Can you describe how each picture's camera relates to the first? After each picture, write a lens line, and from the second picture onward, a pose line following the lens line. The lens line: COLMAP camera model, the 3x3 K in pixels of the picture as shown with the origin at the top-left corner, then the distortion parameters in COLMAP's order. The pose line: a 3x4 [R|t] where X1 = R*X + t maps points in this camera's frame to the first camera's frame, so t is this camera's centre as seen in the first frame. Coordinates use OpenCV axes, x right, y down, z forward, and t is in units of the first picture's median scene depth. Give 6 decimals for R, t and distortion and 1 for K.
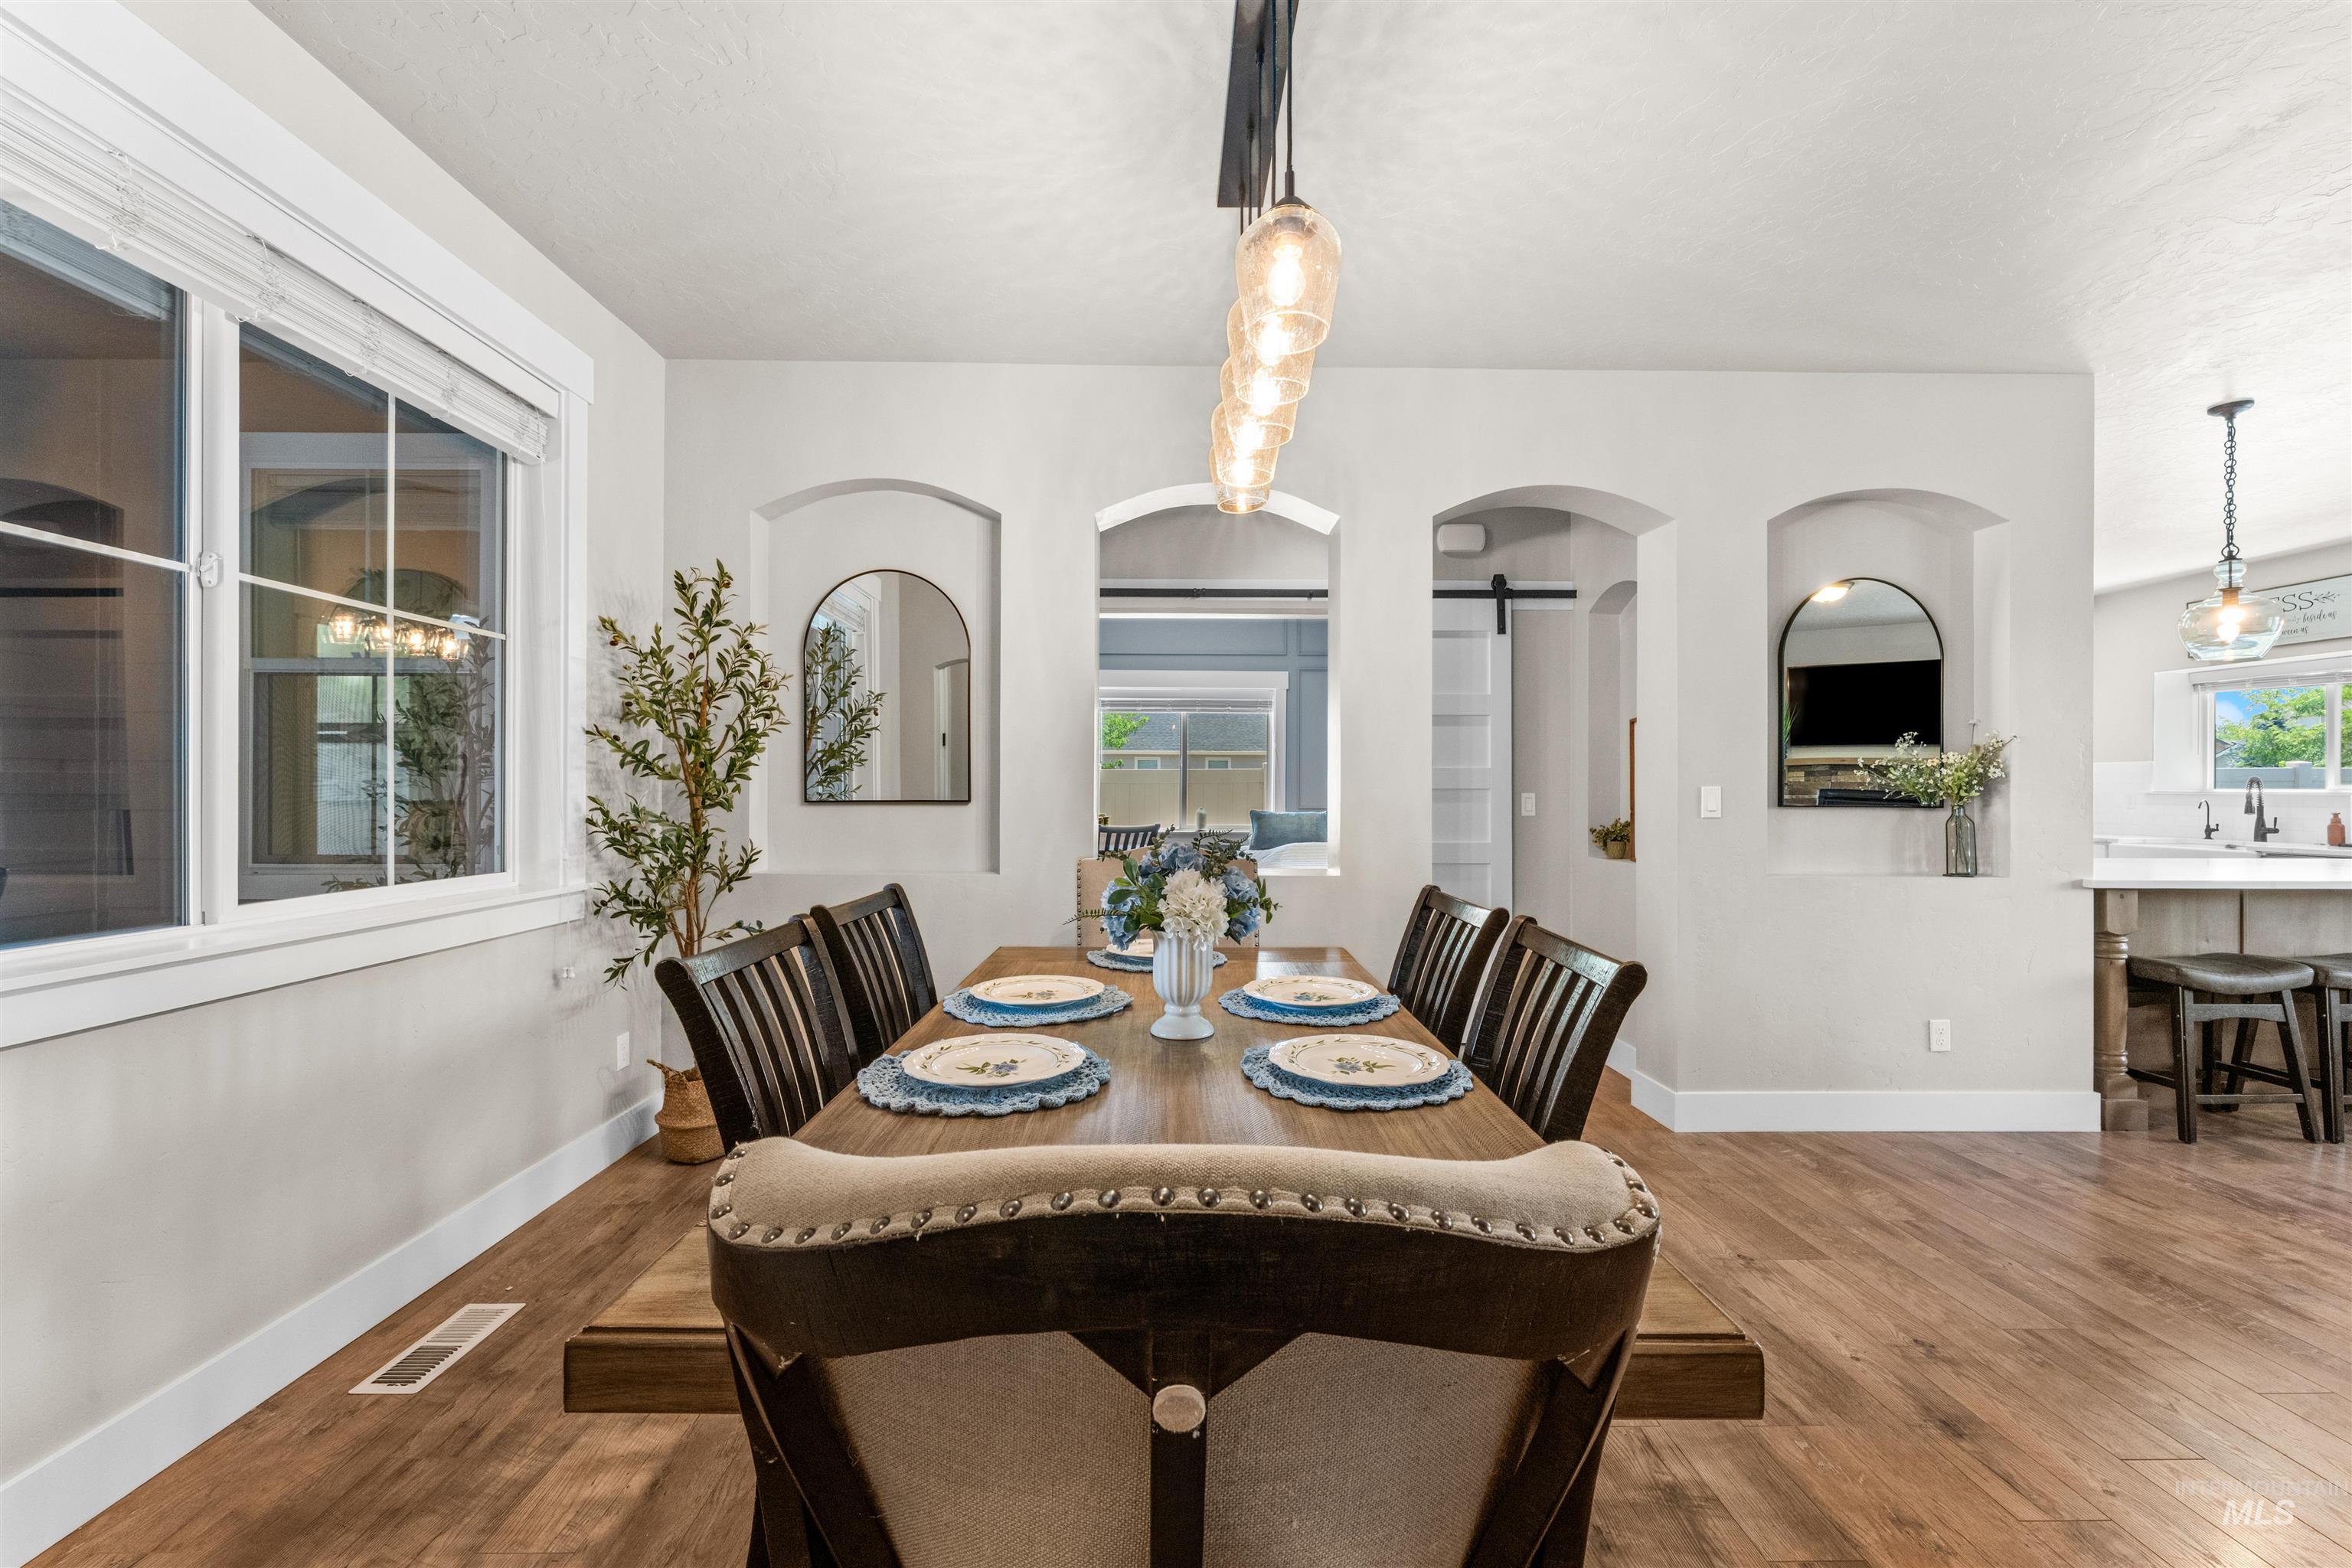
lens RADIAL K [[947.2, 0, 1170.0], [0, 947.2, 795.6], [0, 0, 1]] dist [0.000496, -0.000791]
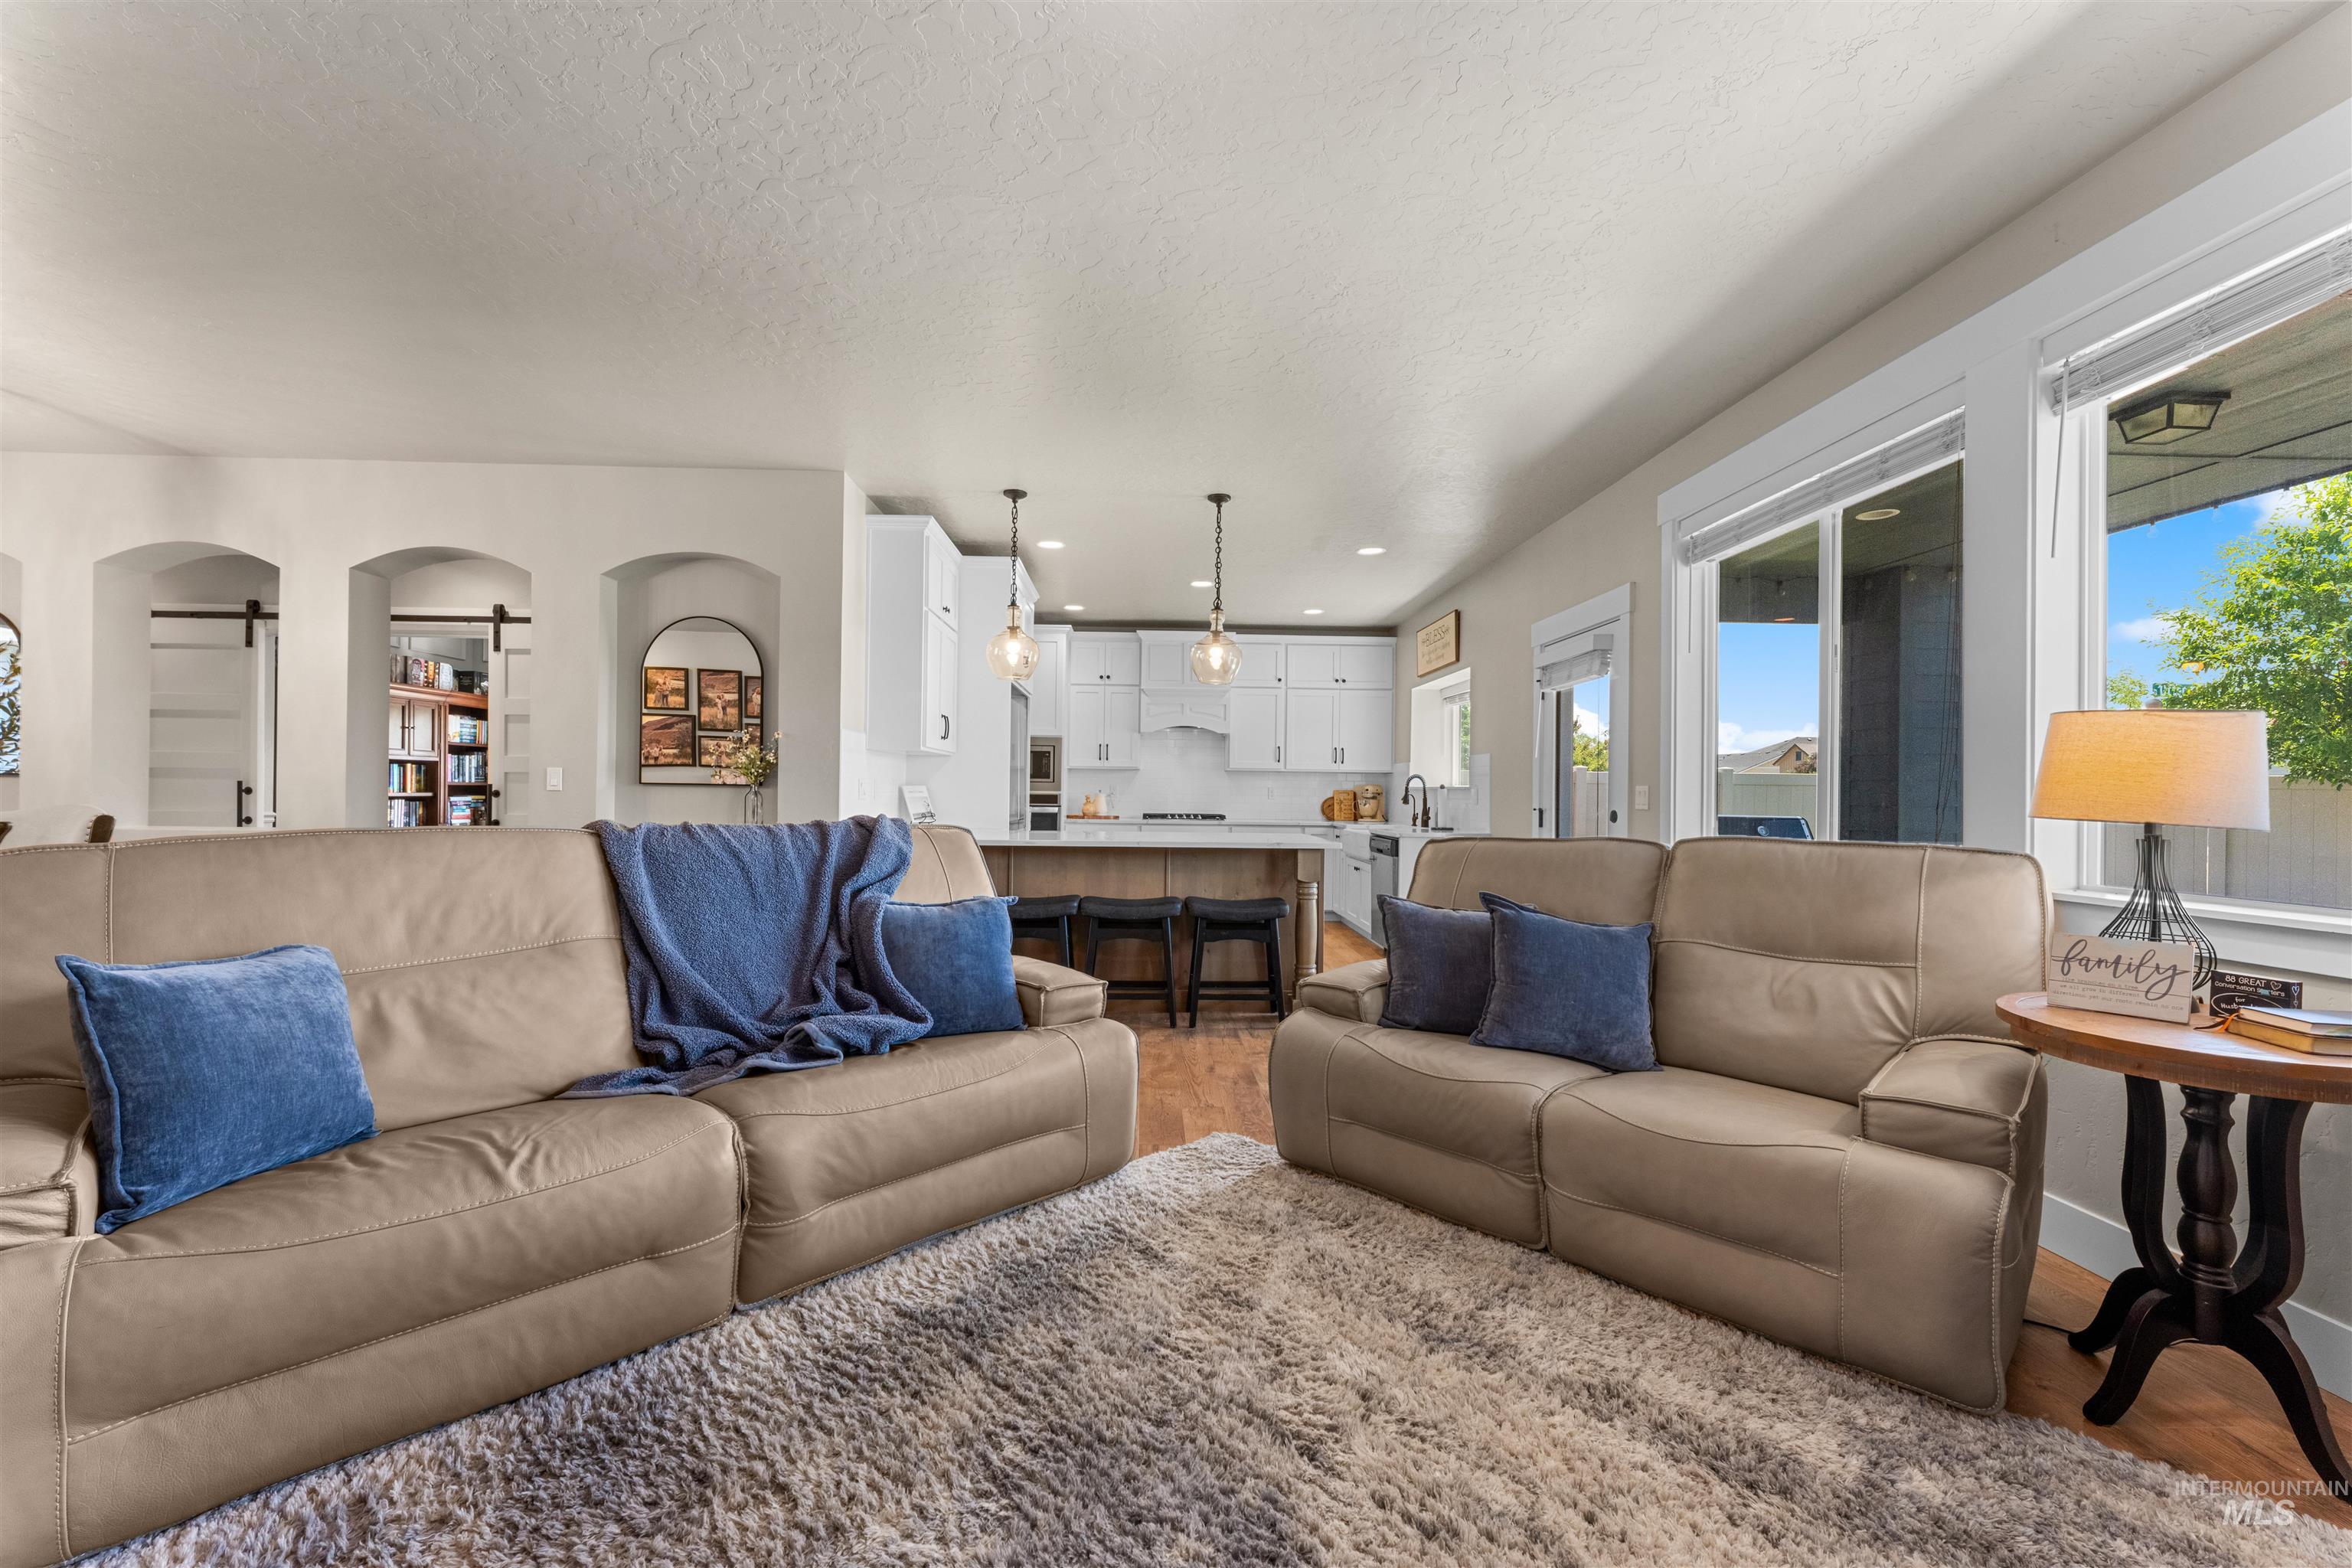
lens RADIAL K [[947.2, 0, 1176.6], [0, 947.2, 796.3], [0, 0, 1]] dist [0.000496, -0.000791]
pose [[0.999954, 0.009612, 0.000729, 0.835215], [-0.009602, 0.999867, -0.013202, 0.028433], [-0.000855, 0.013195, 0.999913, -0.209379]]
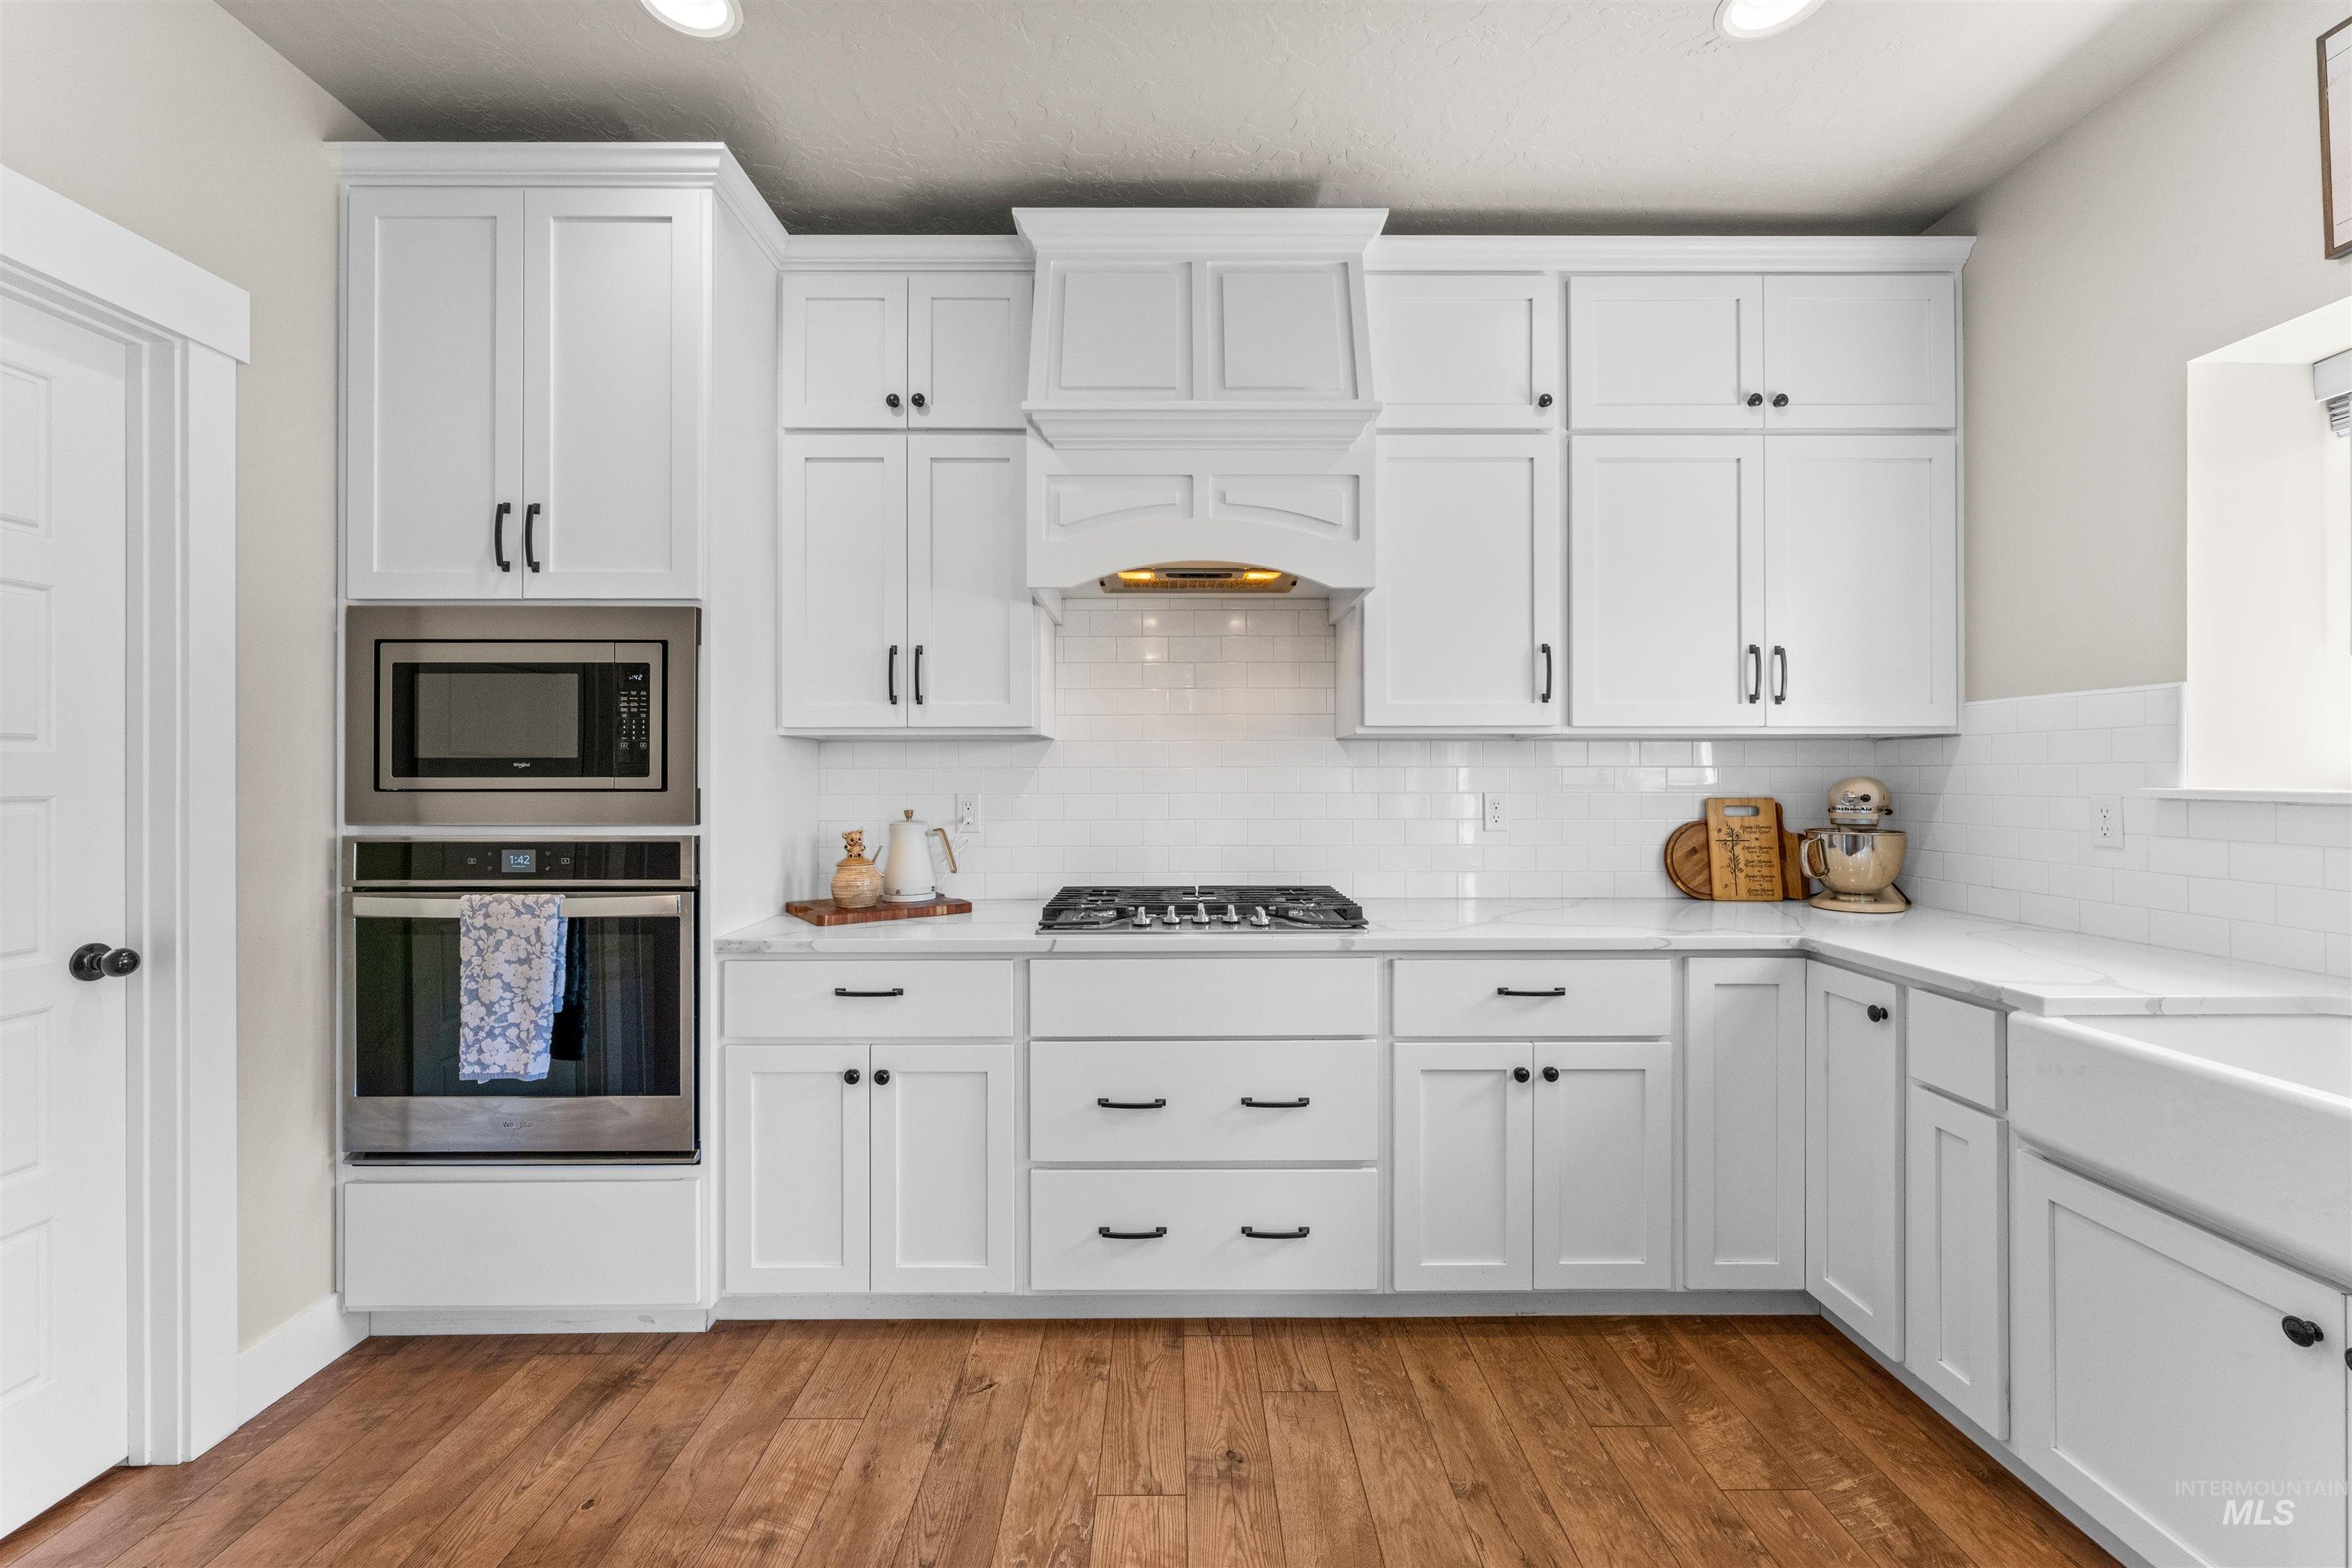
lens RADIAL K [[947.2, 0, 1179.3], [0, 947.2, 774.6], [0, 0, 1]] dist [0.000496, -0.000791]
pose [[0.999607, -0.004119, -0.027720, 0.848892], [0.003616, 0.999828, -0.018171, -0.006096], [0.027790, 0.018064, 0.999451, 0.807935]]
